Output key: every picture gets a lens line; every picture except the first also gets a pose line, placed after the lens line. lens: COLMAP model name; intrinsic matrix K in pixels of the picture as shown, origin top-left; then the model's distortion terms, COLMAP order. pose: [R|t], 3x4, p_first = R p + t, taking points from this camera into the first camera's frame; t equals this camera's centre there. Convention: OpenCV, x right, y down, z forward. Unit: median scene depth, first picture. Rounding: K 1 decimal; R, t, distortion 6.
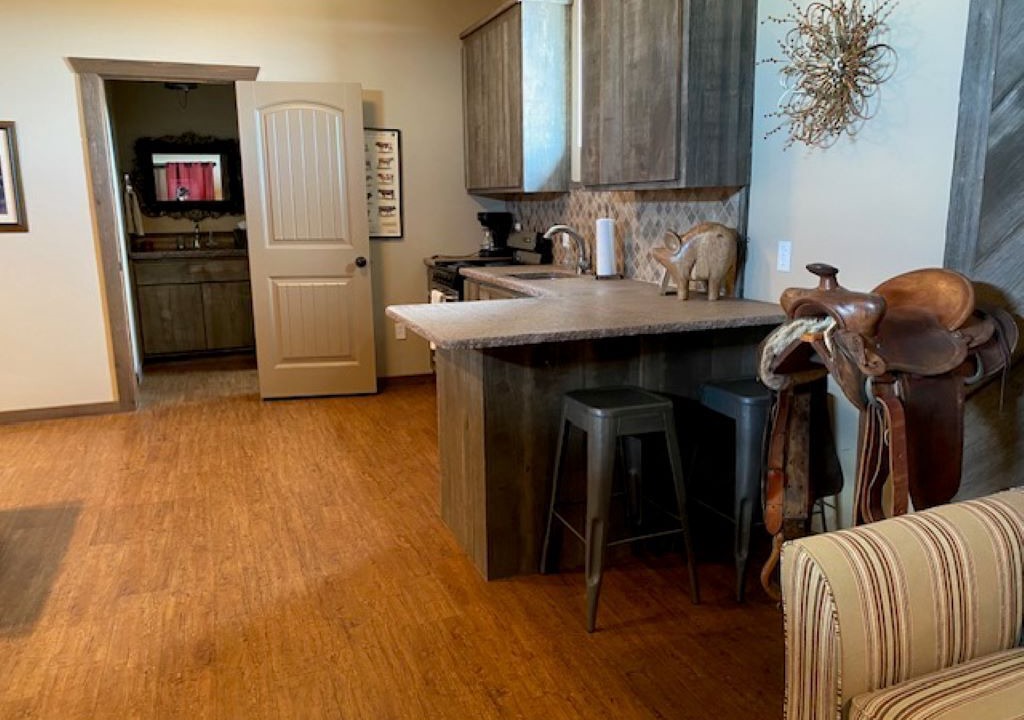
lens RADIAL K [[782.6, 0, 512.0], [0, 782.6, 360.0], [0, 0, 1]] dist [0.005409, -0.005929]
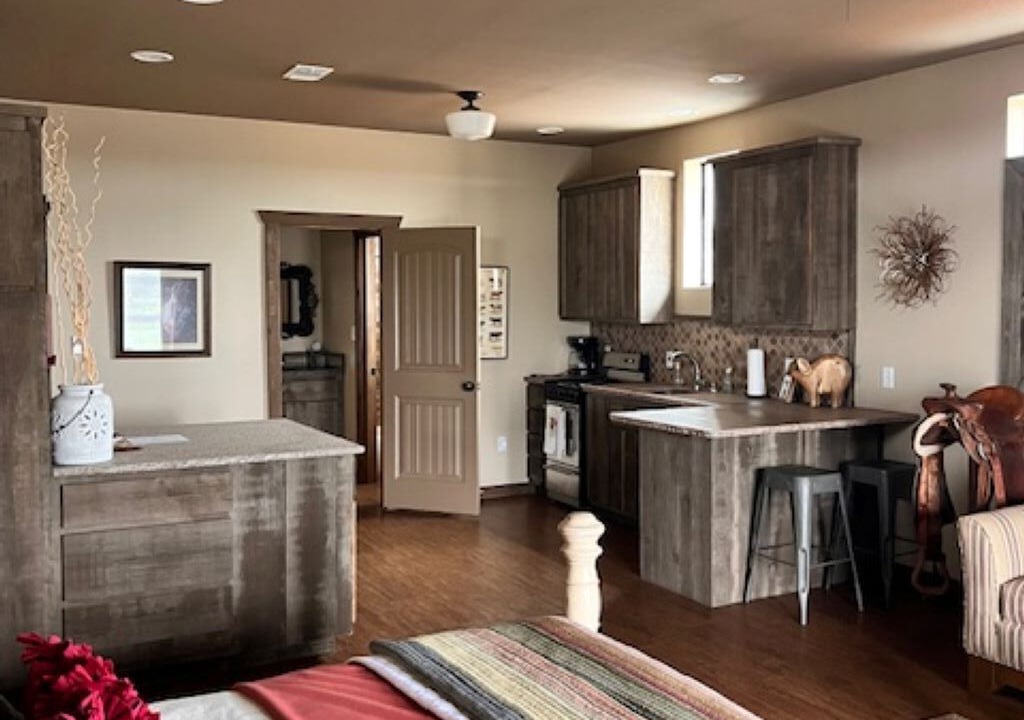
lens RADIAL K [[979.9, 0, 496.8], [0, 979.9, 355.3], [0, 0, 1]] dist [0.066358, -0.230237]
pose [[0.994776, -0.003315, 0.102026, -0.496139], [0.017856, 0.989713, -0.141947, 0.065310], [-0.100506, 0.143028, 0.984602, -0.651690]]
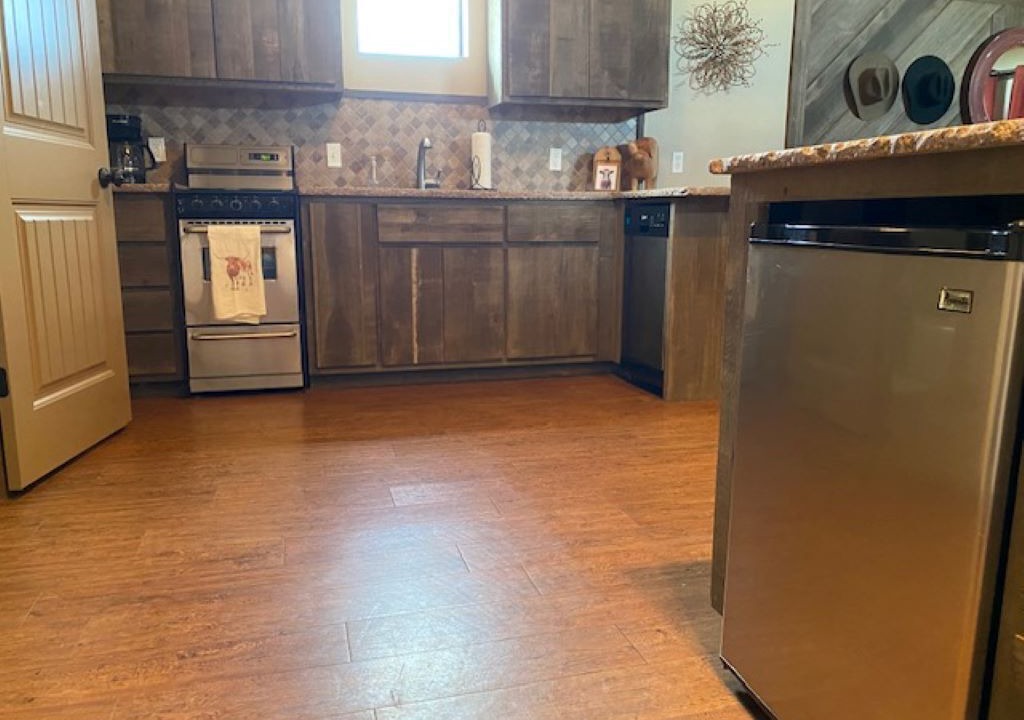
lens RADIAL K [[782.6, 0, 512.0], [0, 782.6, 360.0], [0, 0, 1]] dist [0.005409, -0.005929]
pose [[0.092620, -0.171352, 0.980847, -1.102234], [0.197631, 0.968646, 0.150559, -0.047078], [-0.975891, 0.179901, 0.123580, 1.054495]]
